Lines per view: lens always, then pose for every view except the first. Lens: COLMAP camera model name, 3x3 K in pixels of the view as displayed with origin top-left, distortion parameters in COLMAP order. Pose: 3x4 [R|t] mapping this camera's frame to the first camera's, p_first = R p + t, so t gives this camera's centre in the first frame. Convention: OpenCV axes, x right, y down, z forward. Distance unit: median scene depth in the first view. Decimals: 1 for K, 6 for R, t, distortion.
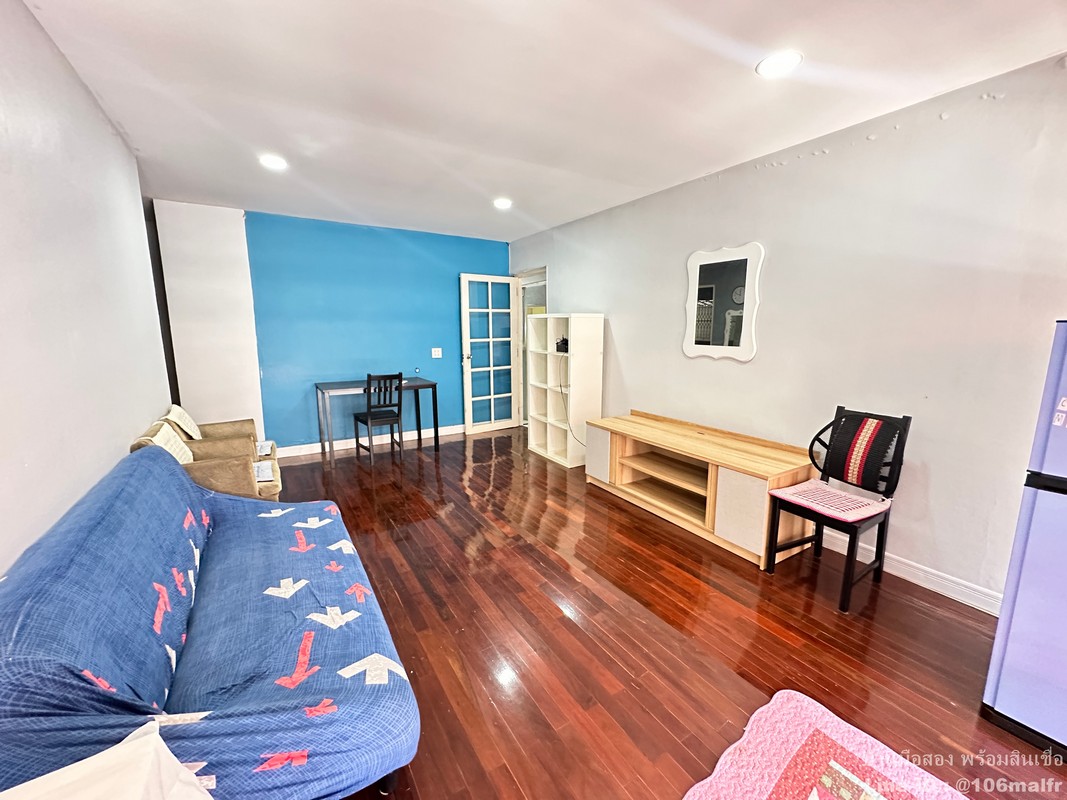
lens RADIAL K [[425.8, 0, 532.7], [0, 425.8, 400.3], [0, 0, 1]] dist [-0.003793, -0.000794]
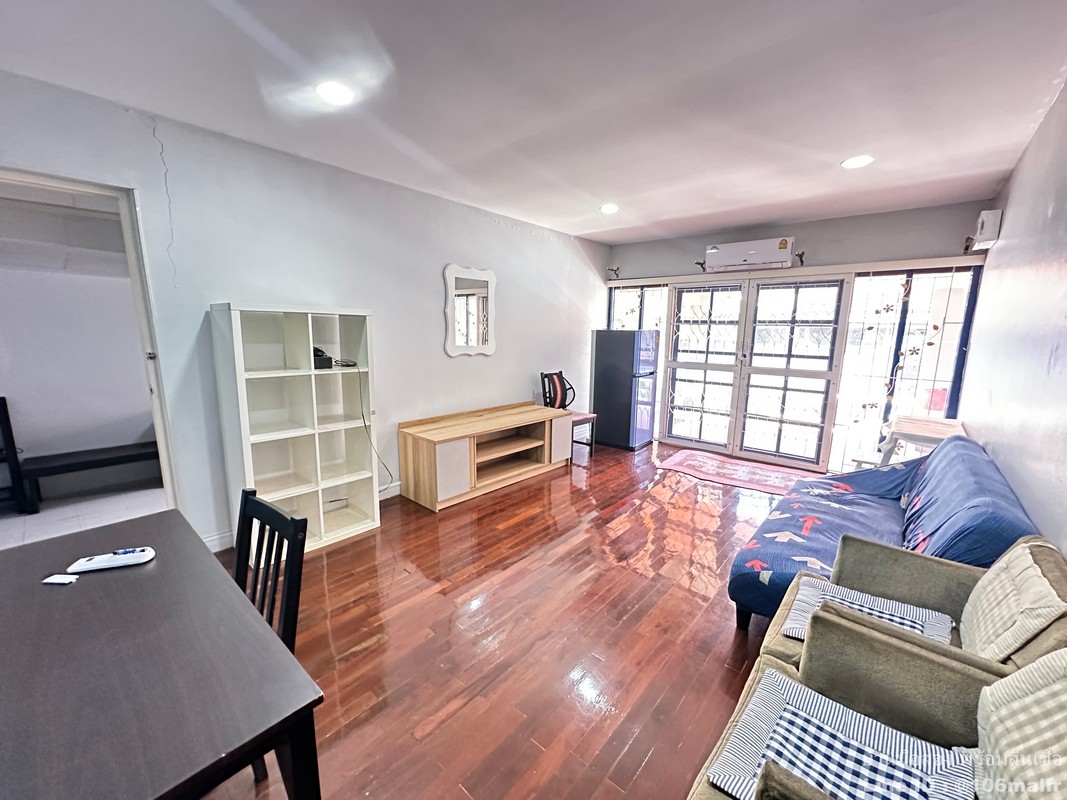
lens RADIAL K [[425.8, 0, 532.3], [0, 425.8, 400.6], [0, 0, 1]] dist [-0.003793, -0.000794]
pose [[-0.289090, -0.166510, 0.942710, -0.824779], [0.146861, 0.965386, 0.215551, -0.214662], [-0.945970, 0.200761, -0.254630, 1.172649]]
